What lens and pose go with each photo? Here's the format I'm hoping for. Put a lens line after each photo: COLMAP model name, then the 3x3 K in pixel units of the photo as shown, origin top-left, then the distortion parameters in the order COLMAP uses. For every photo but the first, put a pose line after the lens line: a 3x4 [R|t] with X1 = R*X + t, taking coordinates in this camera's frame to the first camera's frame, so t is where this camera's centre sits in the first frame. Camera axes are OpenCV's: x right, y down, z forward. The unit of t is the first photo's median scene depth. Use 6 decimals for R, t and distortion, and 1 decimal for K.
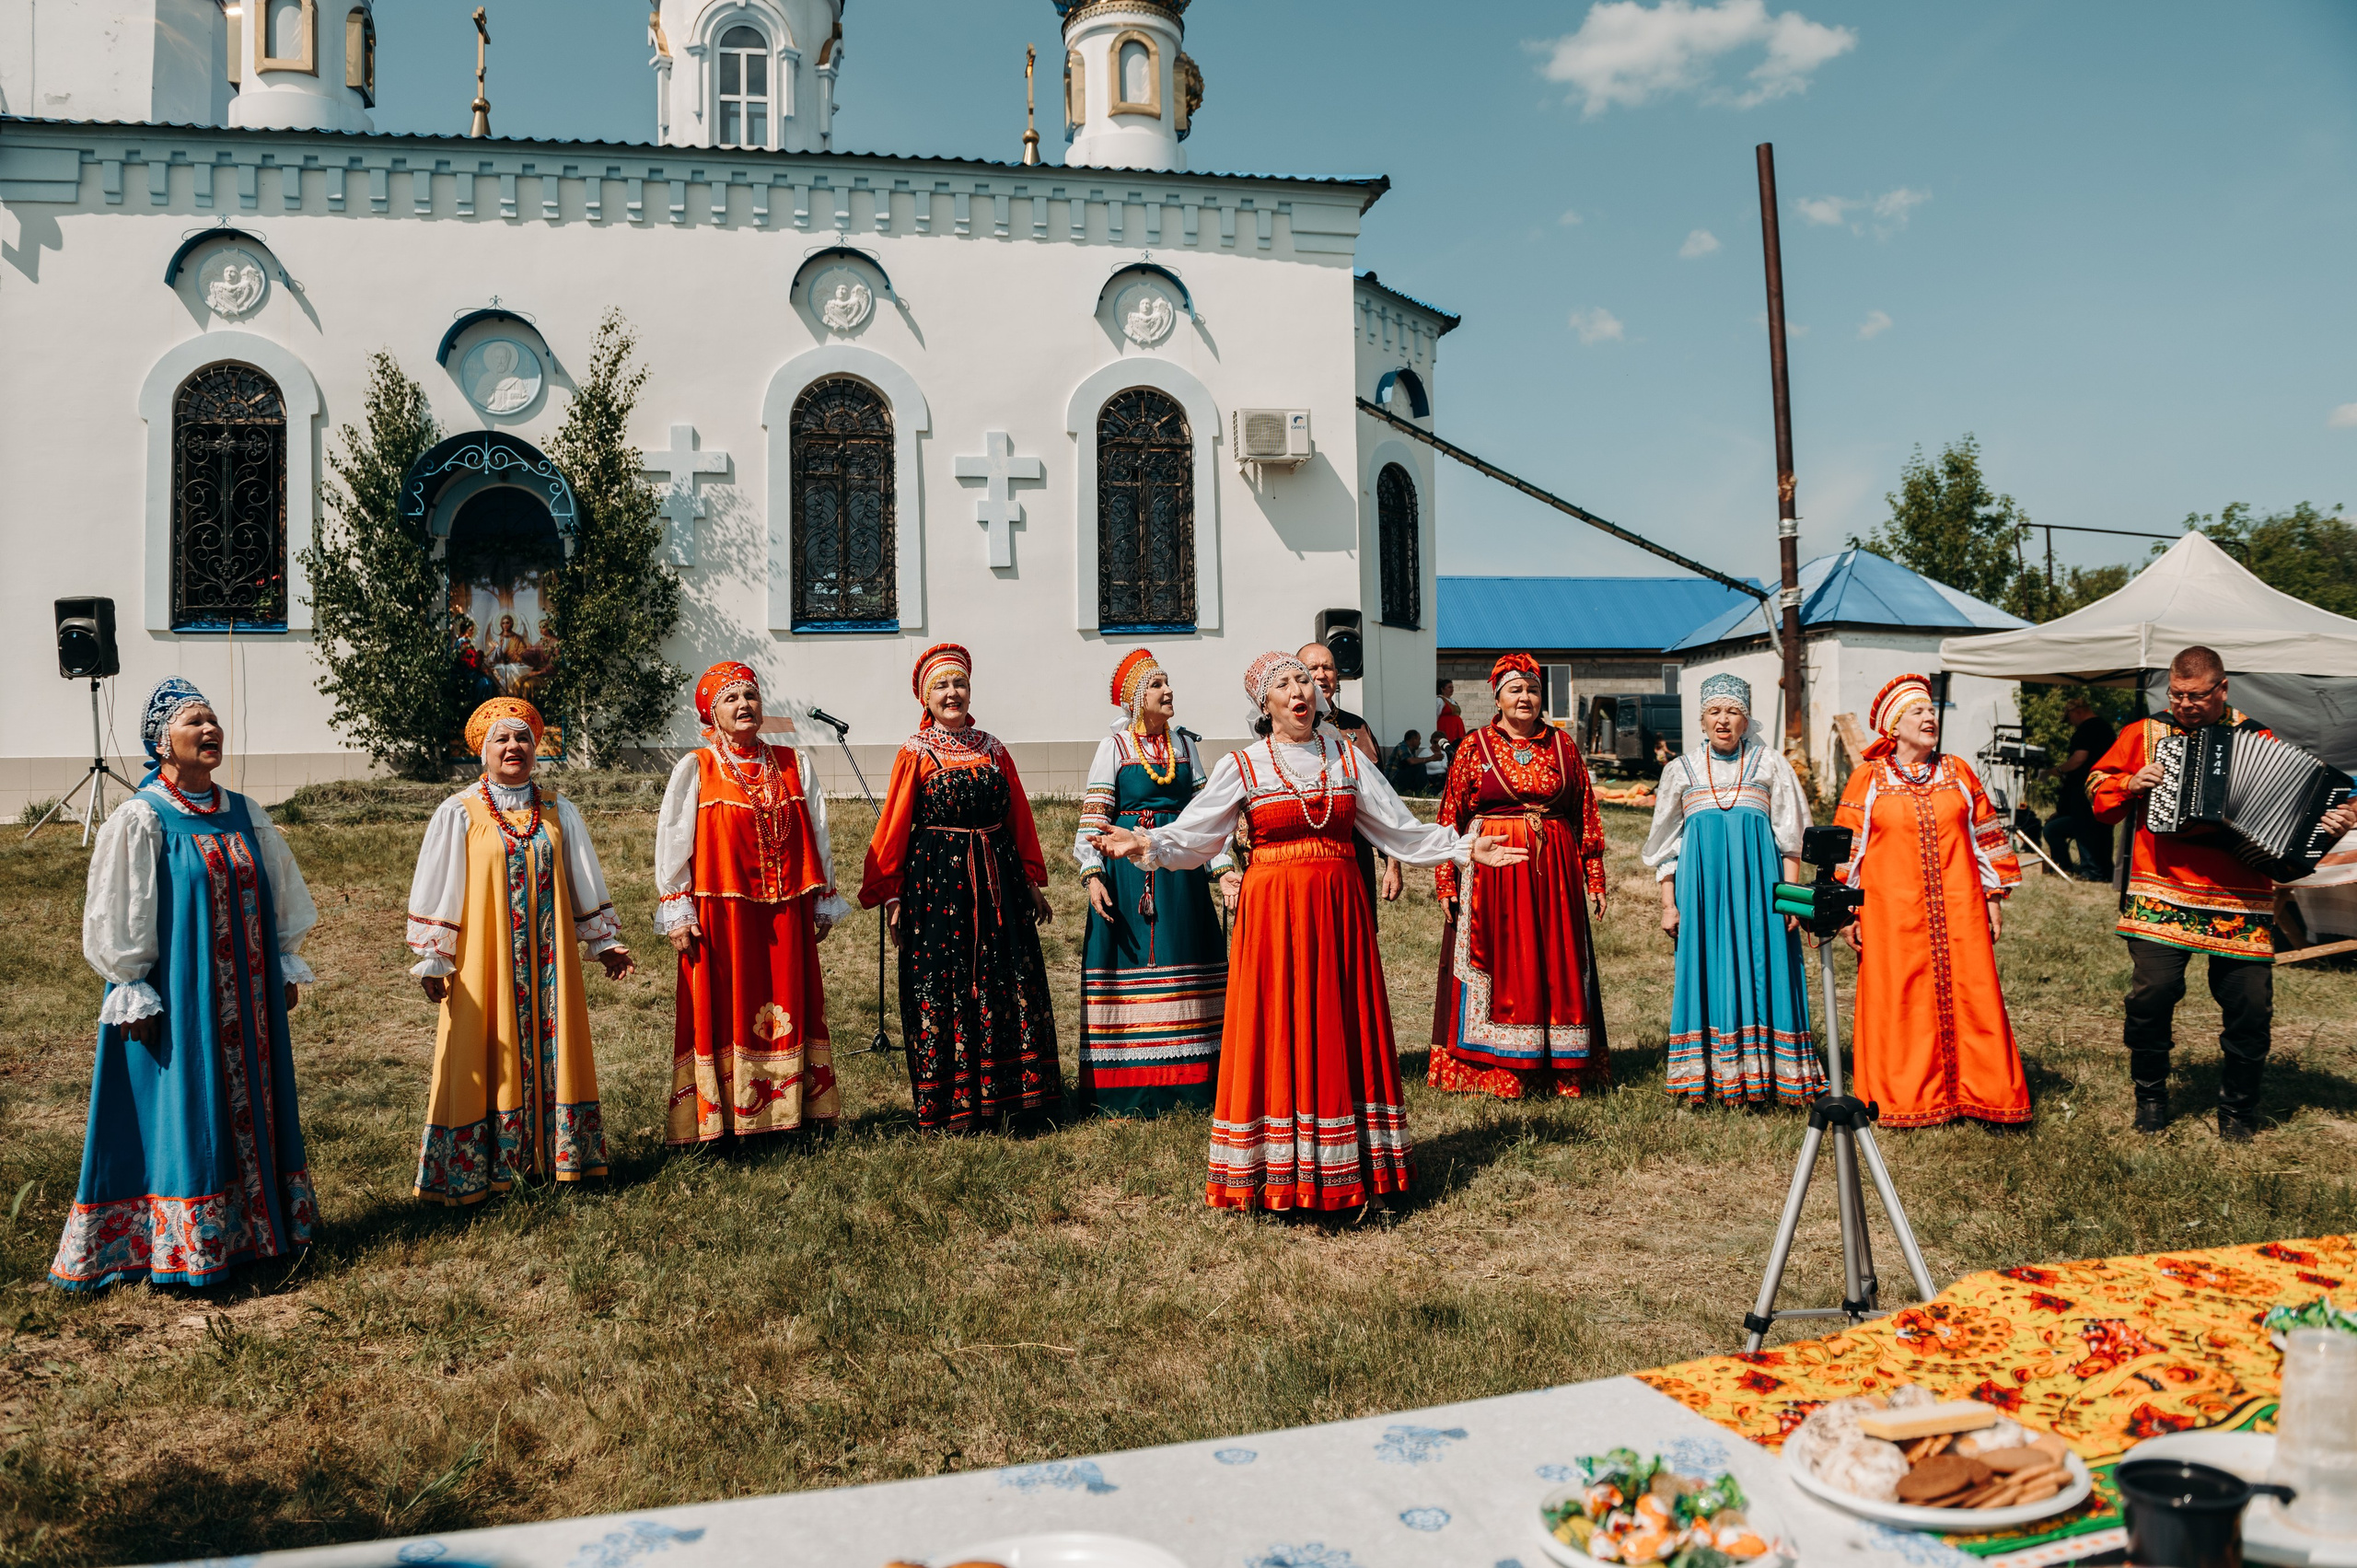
lens RADIAL K [[1621.9, 0, 1178.5], [0, 1621.9, 784.0], [0, 0, 1]] dist [-0.047849, 0.000671]
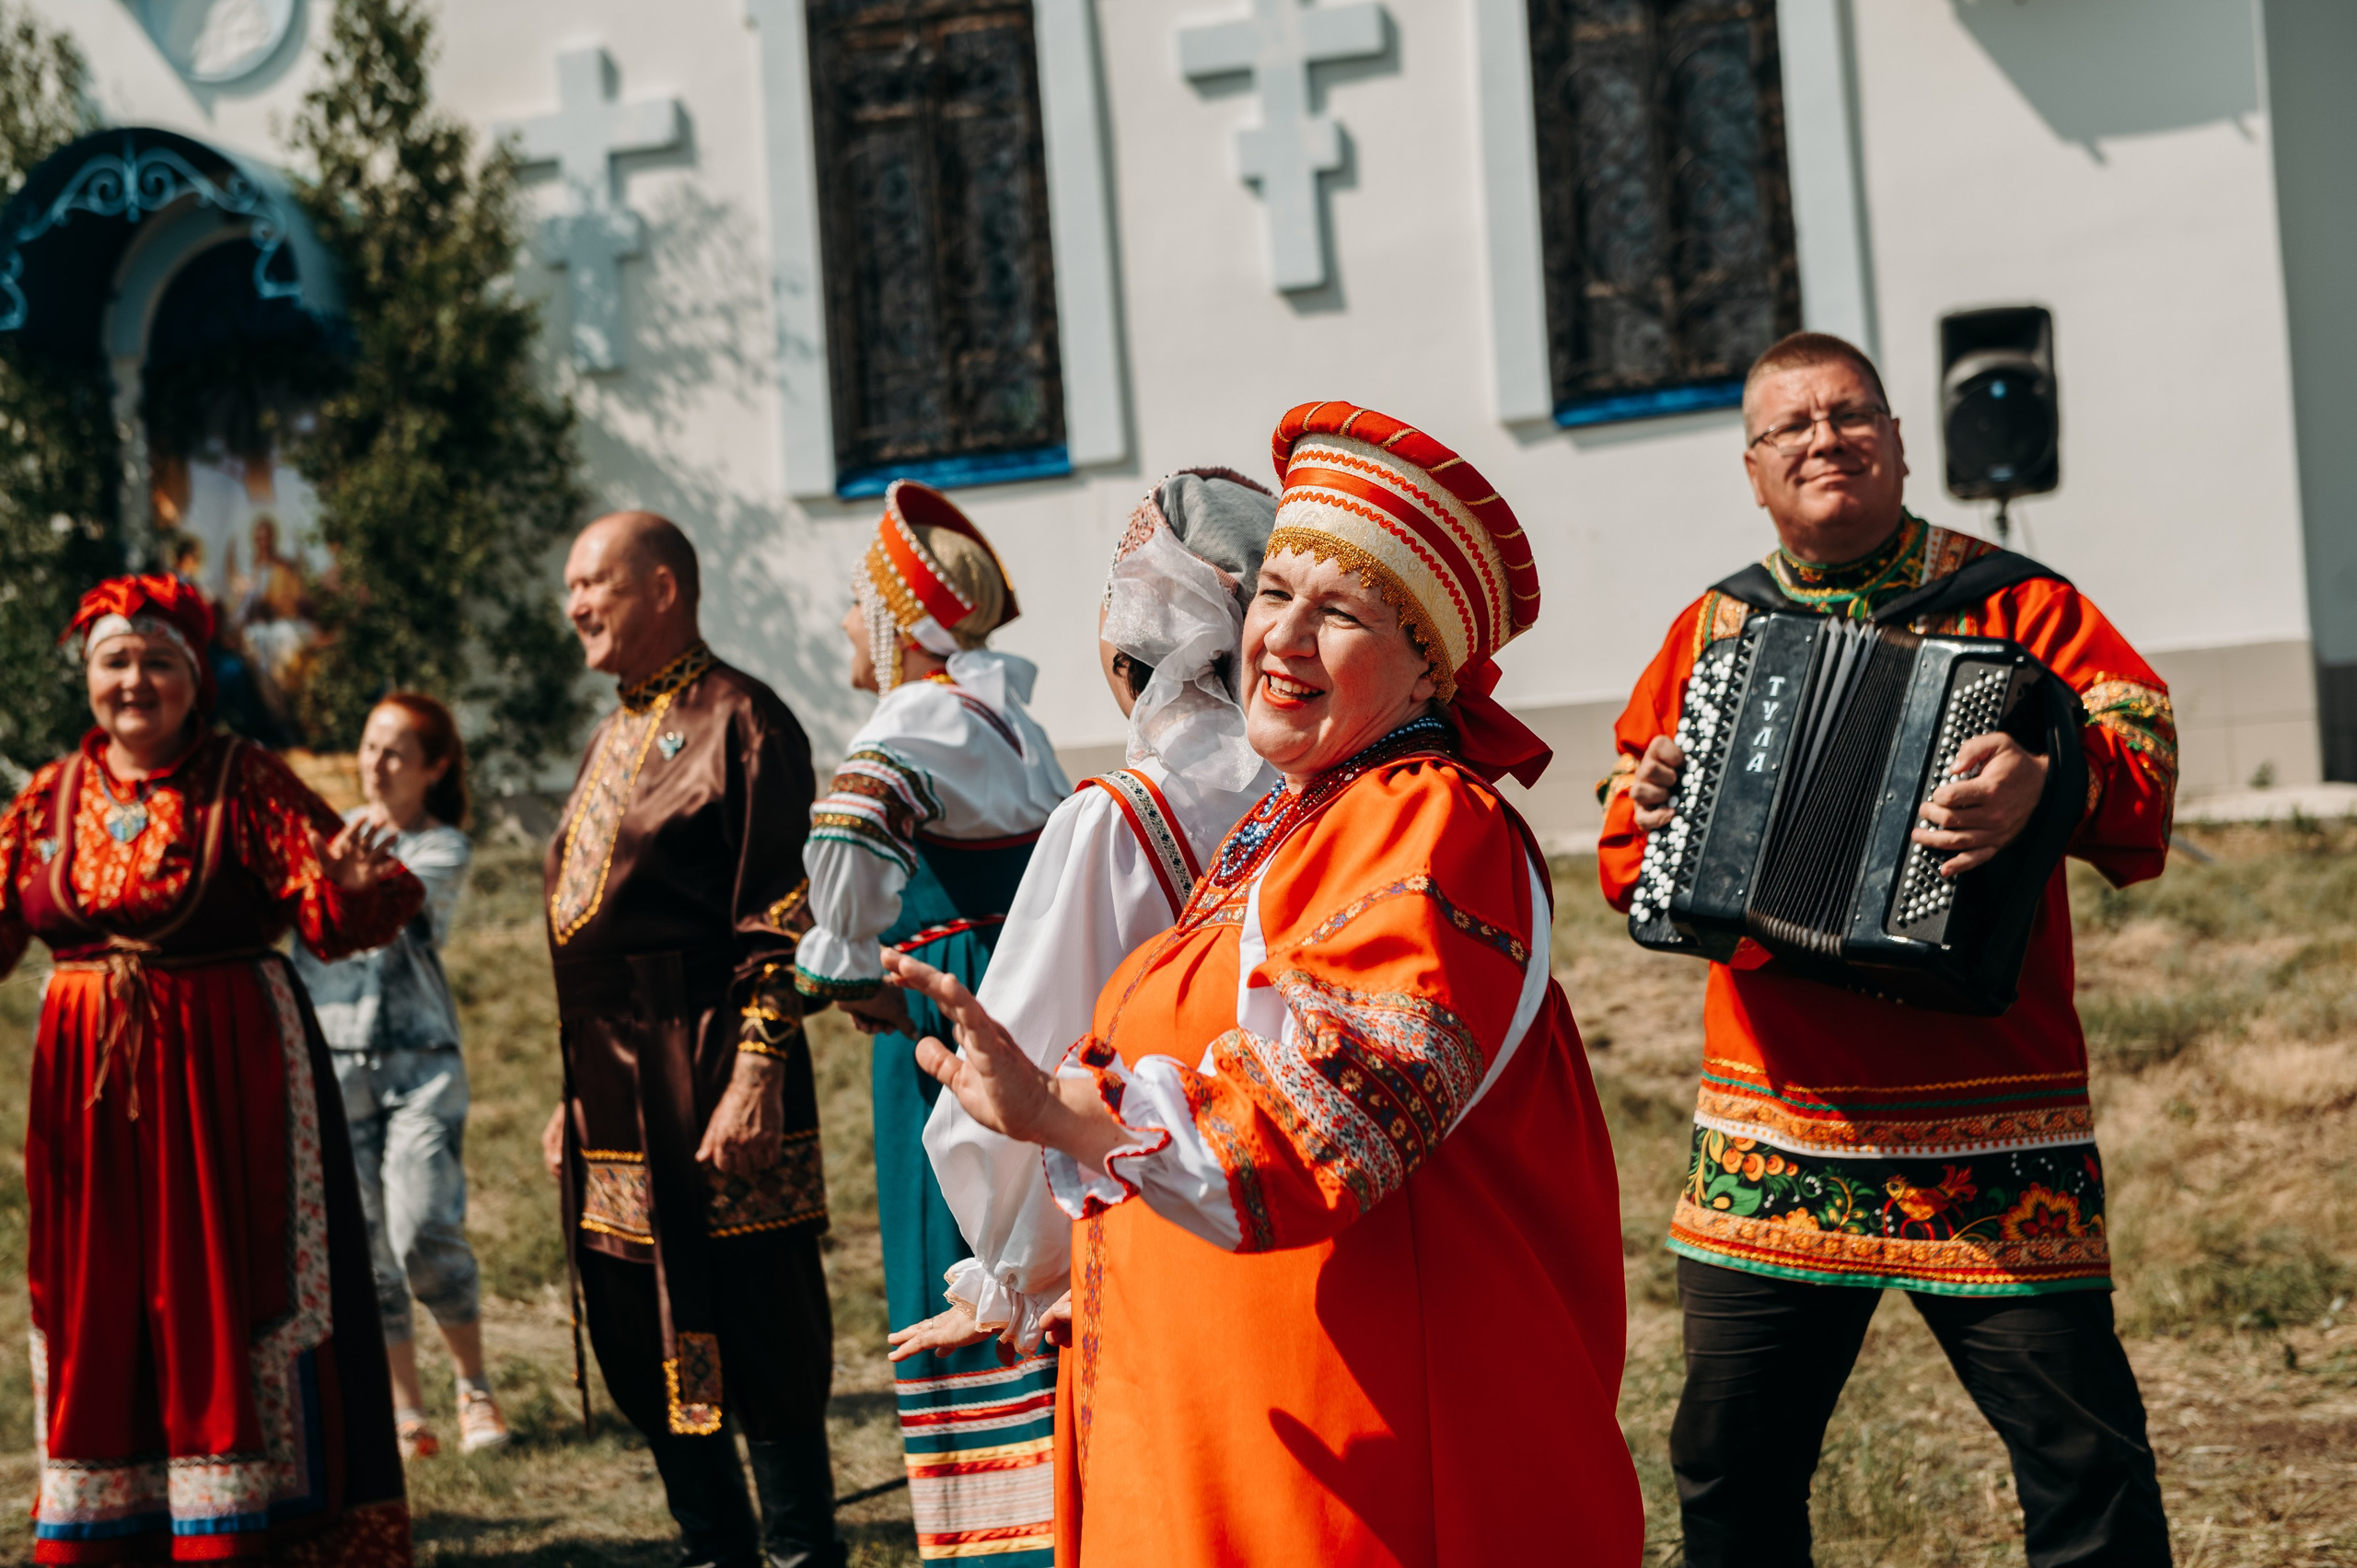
lens RADIAL K [[4162.8, 0, 1178.5], [0, 4162.8, 784.0], [0, 0, 1]] dist [0.110949, 0.204090]
pose [[0.878986, -0.057803, -0.473331, 0.358848], [0.058595, 0.998196, -0.013088, 0.001220], [0.473233, -0.016231, 0.880788, 0.072879]]
